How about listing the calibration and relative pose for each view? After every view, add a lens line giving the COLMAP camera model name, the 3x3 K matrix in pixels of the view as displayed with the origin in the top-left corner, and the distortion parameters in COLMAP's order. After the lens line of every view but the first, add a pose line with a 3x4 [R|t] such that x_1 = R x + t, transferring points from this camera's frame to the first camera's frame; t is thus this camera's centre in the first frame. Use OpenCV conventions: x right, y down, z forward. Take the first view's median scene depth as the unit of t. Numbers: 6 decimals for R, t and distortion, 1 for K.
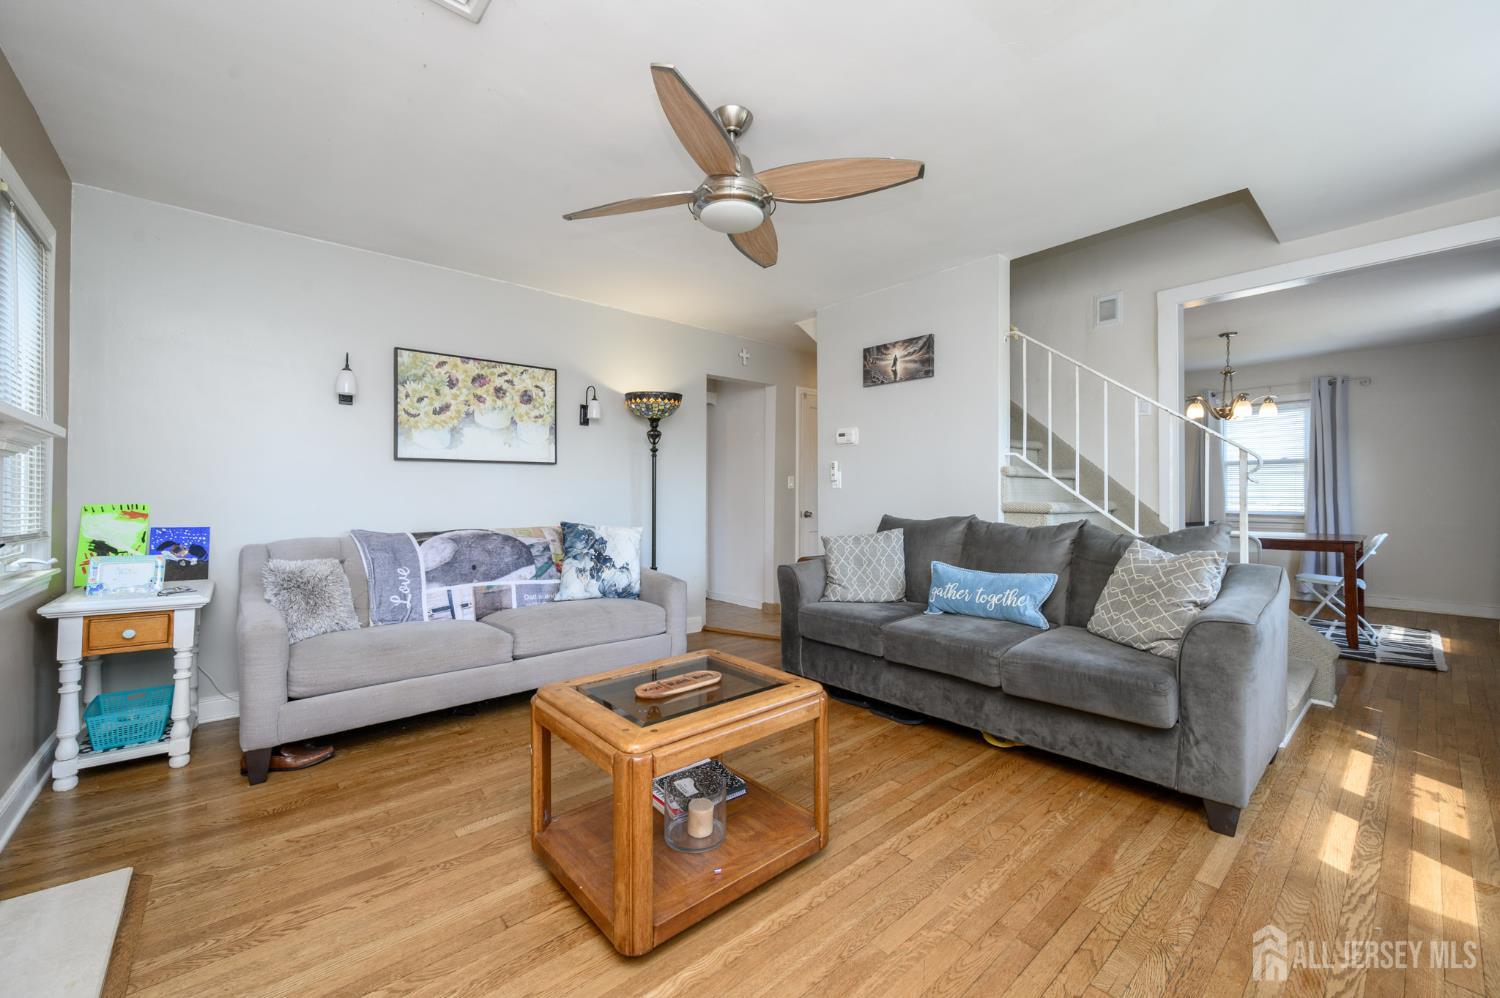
lens RADIAL K [[590.5, 0, 748.0], [0, 590.5, 494.9], [0, 0, 1]] dist [0.000587, -0.000166]
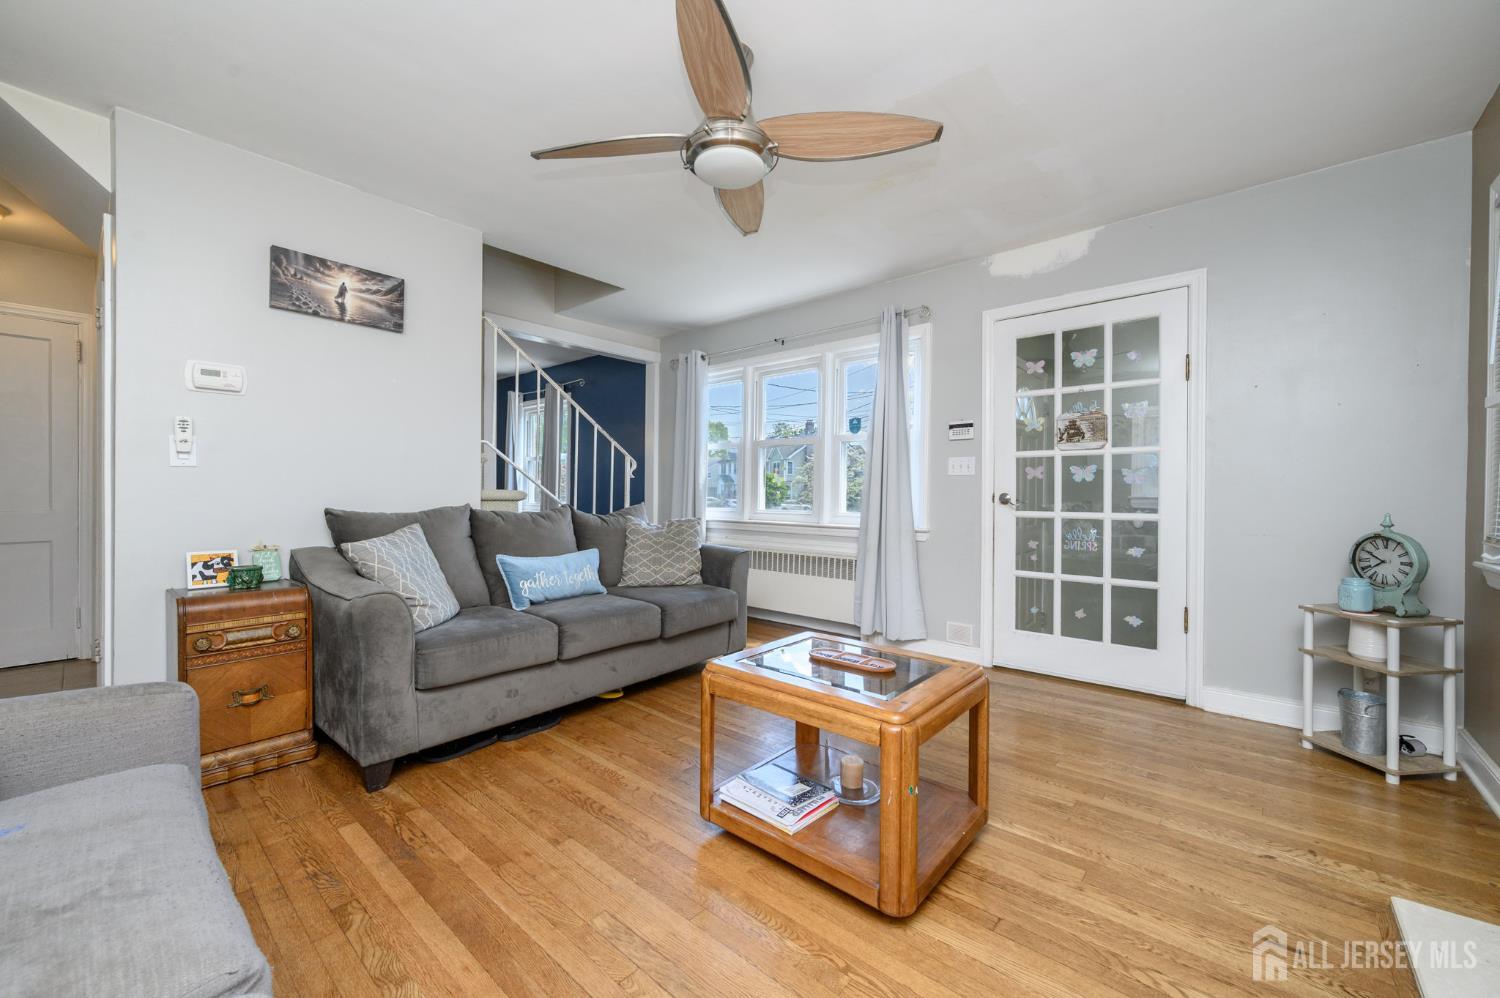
lens RADIAL K [[590.5, 0, 748.0], [0, 590.5, 494.9], [0, 0, 1]] dist [0.000587, -0.000166]
pose [[-0.136884, -0.006668, 0.990565, -0.595474], [-0.006673, 0.999961, 0.005810, 0.012012], [-0.990565, -0.005815, -0.136923, 0.702343]]
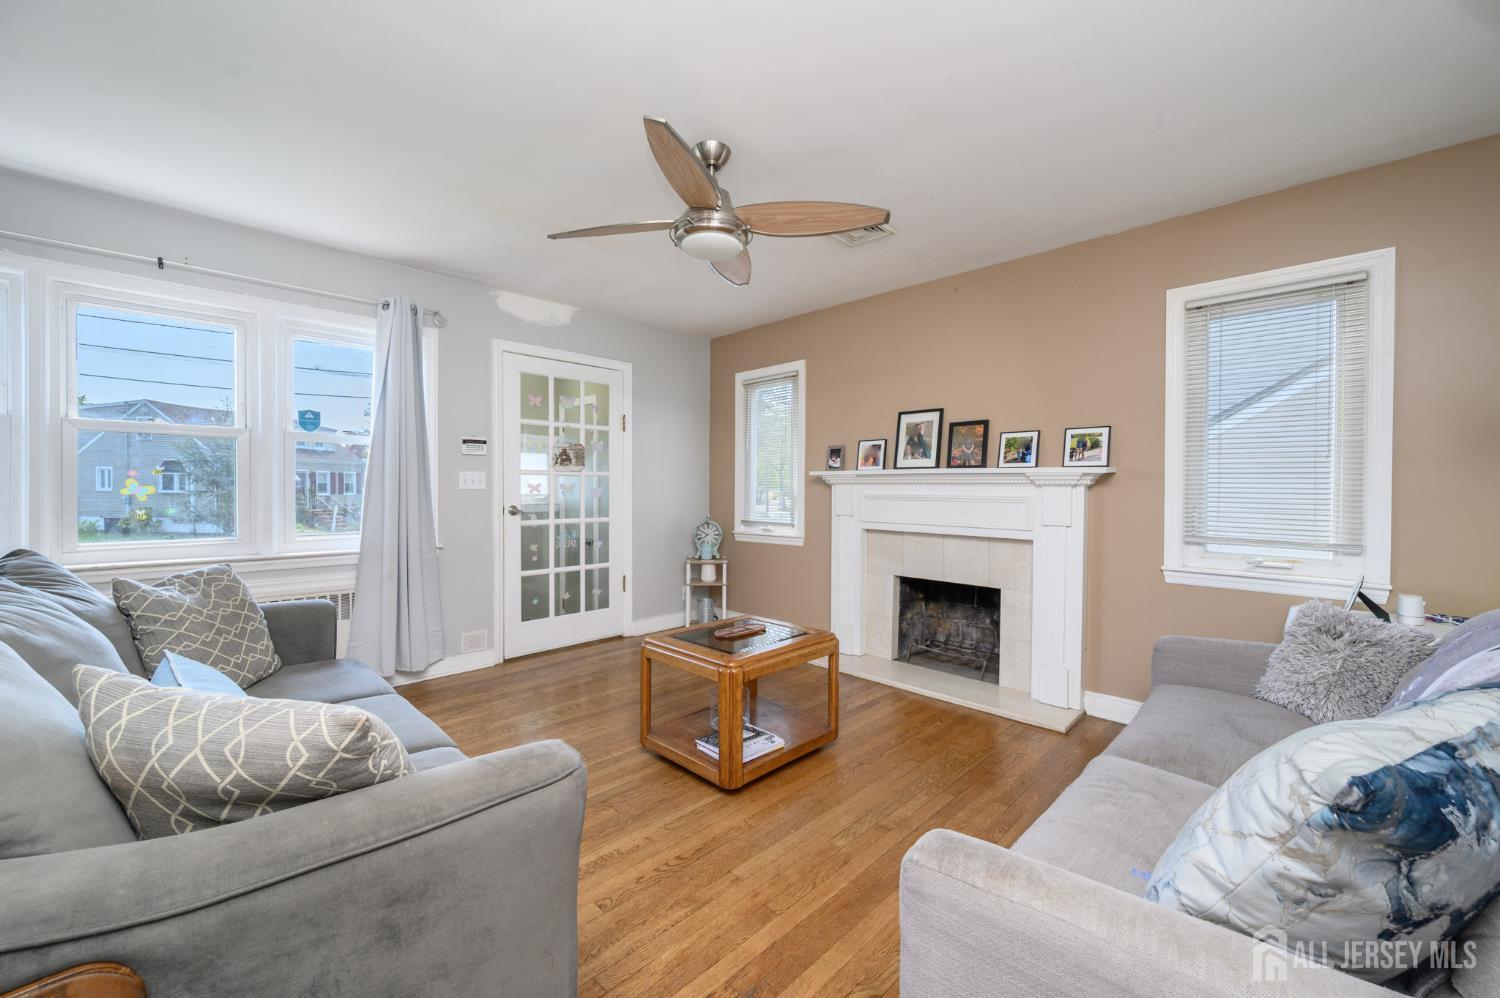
lens RADIAL K [[590.5, 0, 748.0], [0, 590.5, 494.9], [0, 0, 1]] dist [0.000587, -0.000166]
pose [[-0.997732, -0.004082, -0.067190, -0.016196], [-0.004610, 0.999960, 0.007704, -0.020886], [0.067156, 0.007996, -0.997710, 1.328522]]
